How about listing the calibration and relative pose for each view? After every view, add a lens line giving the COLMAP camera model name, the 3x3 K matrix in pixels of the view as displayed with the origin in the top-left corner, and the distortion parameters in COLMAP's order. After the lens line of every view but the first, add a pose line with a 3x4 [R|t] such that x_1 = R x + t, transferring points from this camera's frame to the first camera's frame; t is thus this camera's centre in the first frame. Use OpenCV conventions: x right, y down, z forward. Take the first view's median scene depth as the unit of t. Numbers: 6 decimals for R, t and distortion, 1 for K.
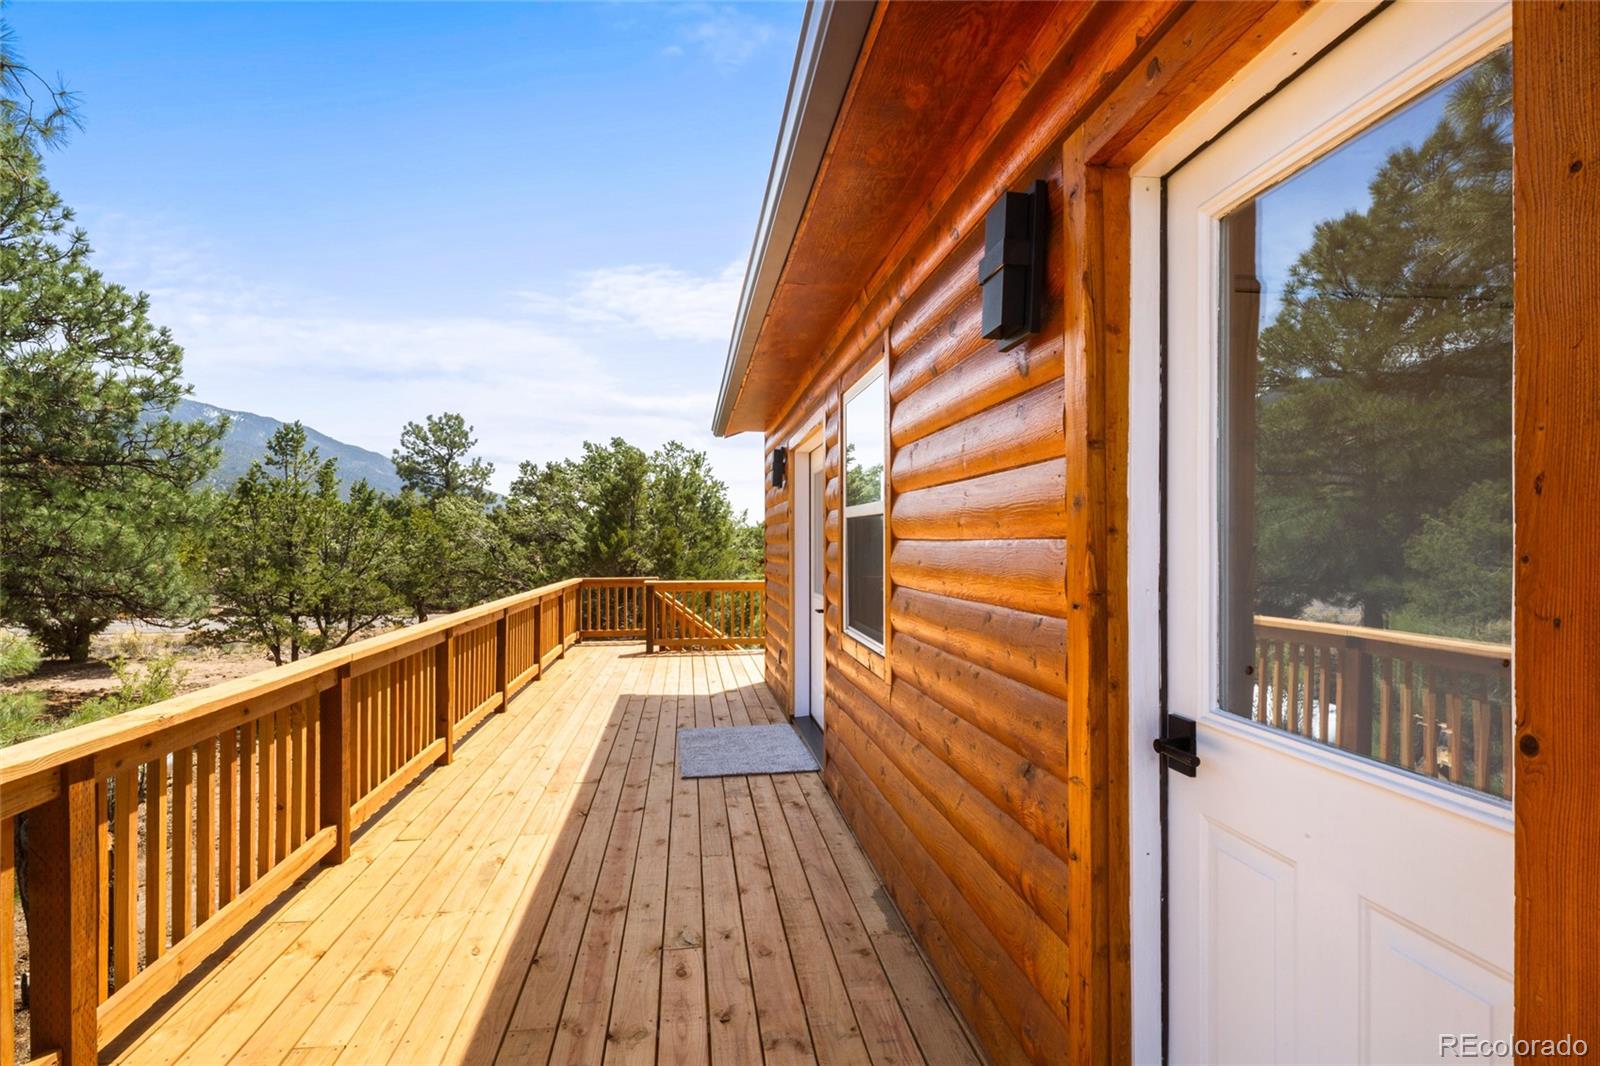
lens RADIAL K [[787.7, 0, 799.5], [0, 787.7, 539.6], [0, 0, 1]] dist [0.000014, -0.000226]
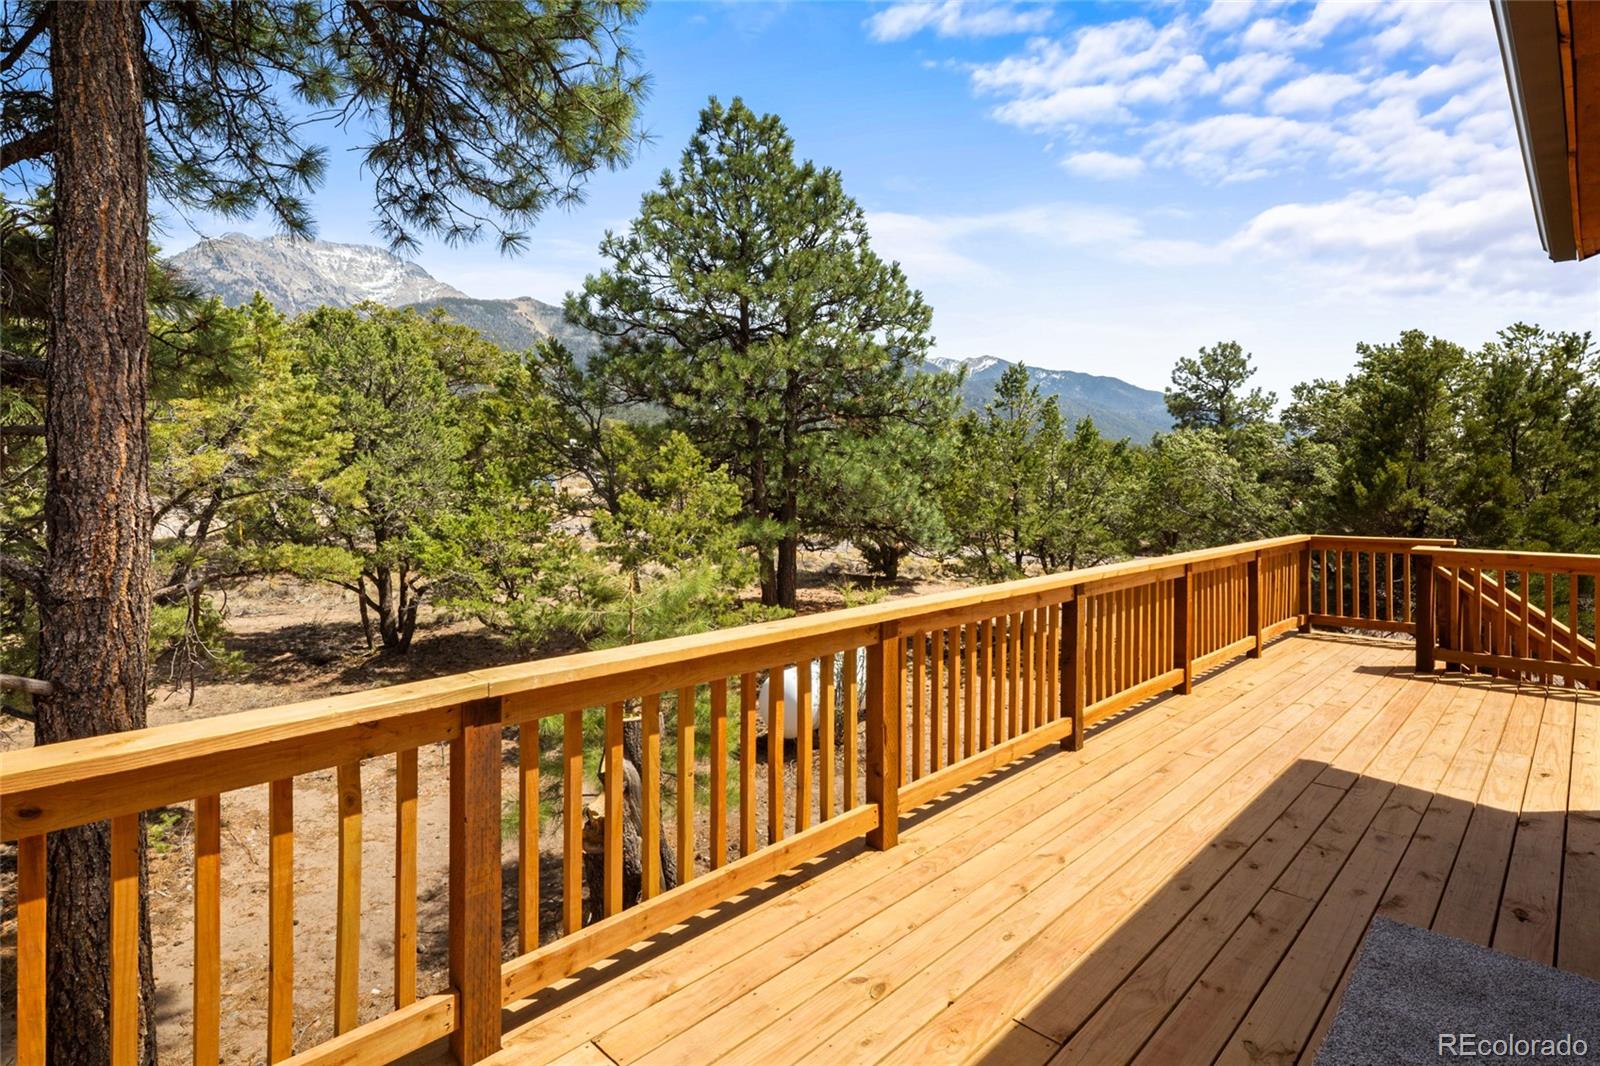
lens RADIAL K [[796.5, 0, 808.1], [0, 796.5, 477.4], [0, 0, 1]] dist [0.000014, -0.001419]
pose [[0.607457, -0.005935, -0.794330, 0.001290], [0.003834, 0.999982, -0.004540, 0.001095], [0.794343, -0.000288, 0.607469, 0.184670]]
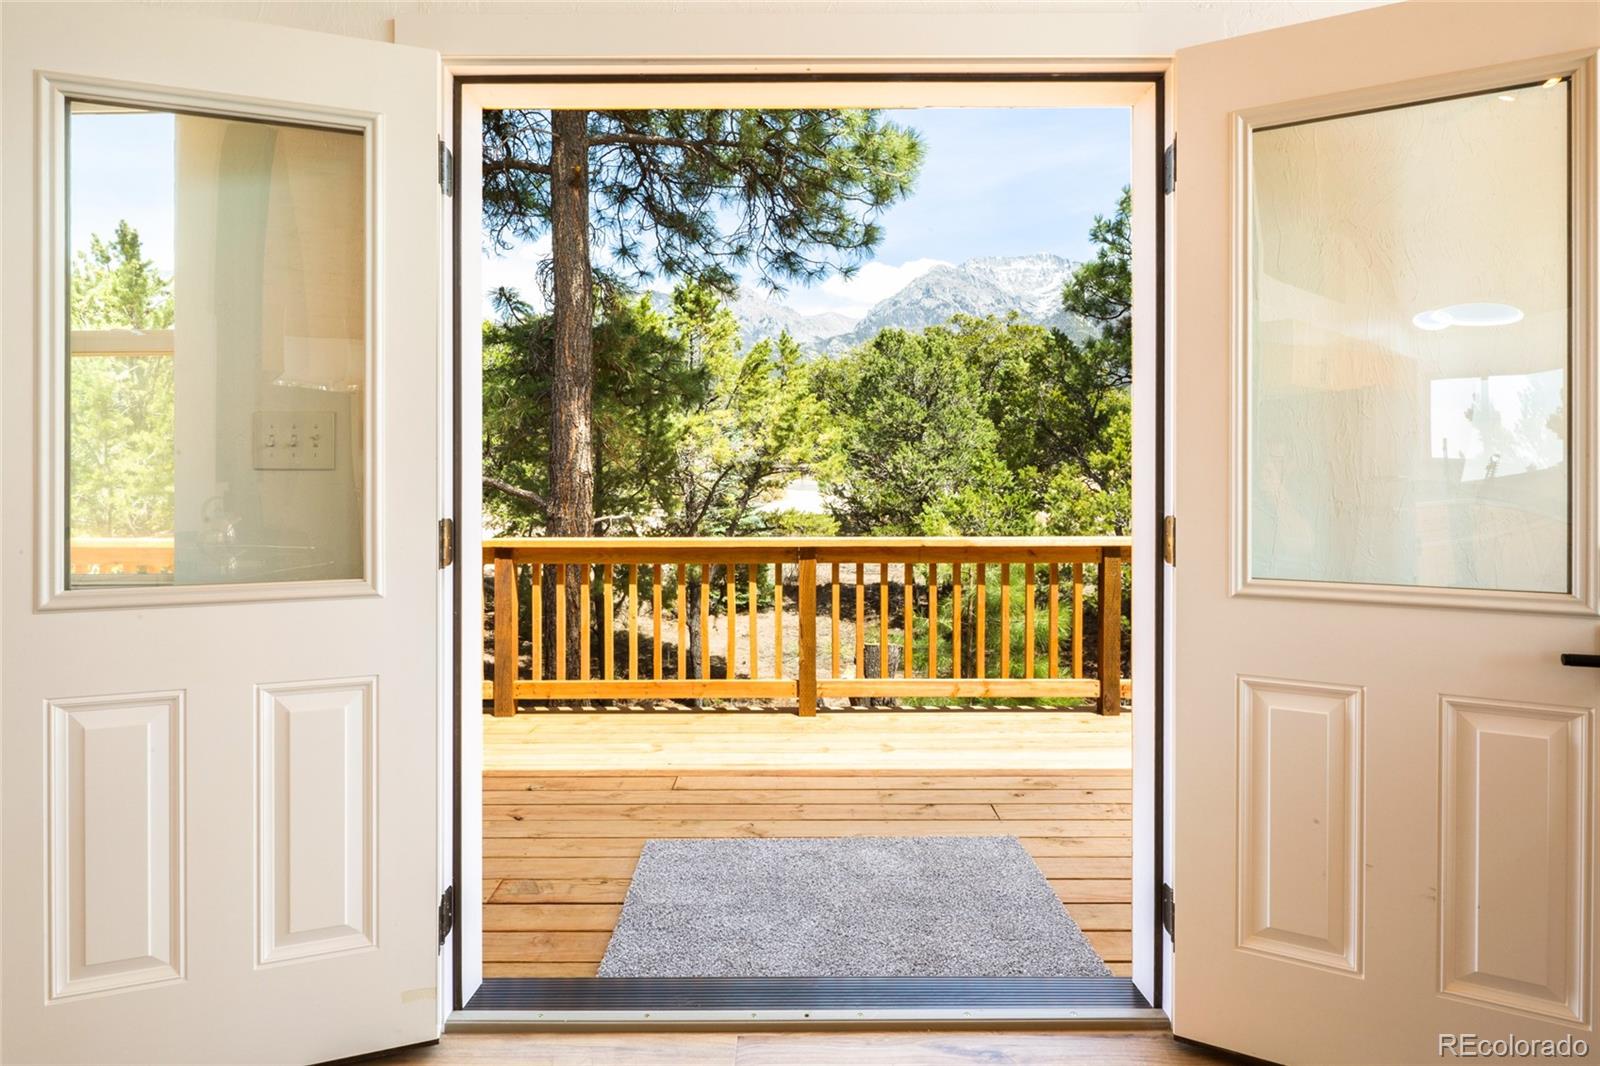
lens RADIAL K [[807.6, 0, 785.6], [0, 807.6, 482.7], [0, 0, 1]] dist [-0.002283, -0.001347]
pose [[-0.158002, 0.008094, -0.987406, 0.117637], [0.007428, 0.999948, 0.007008, 0.012216], [0.987411, -0.006227, -0.158054, 0.349634]]
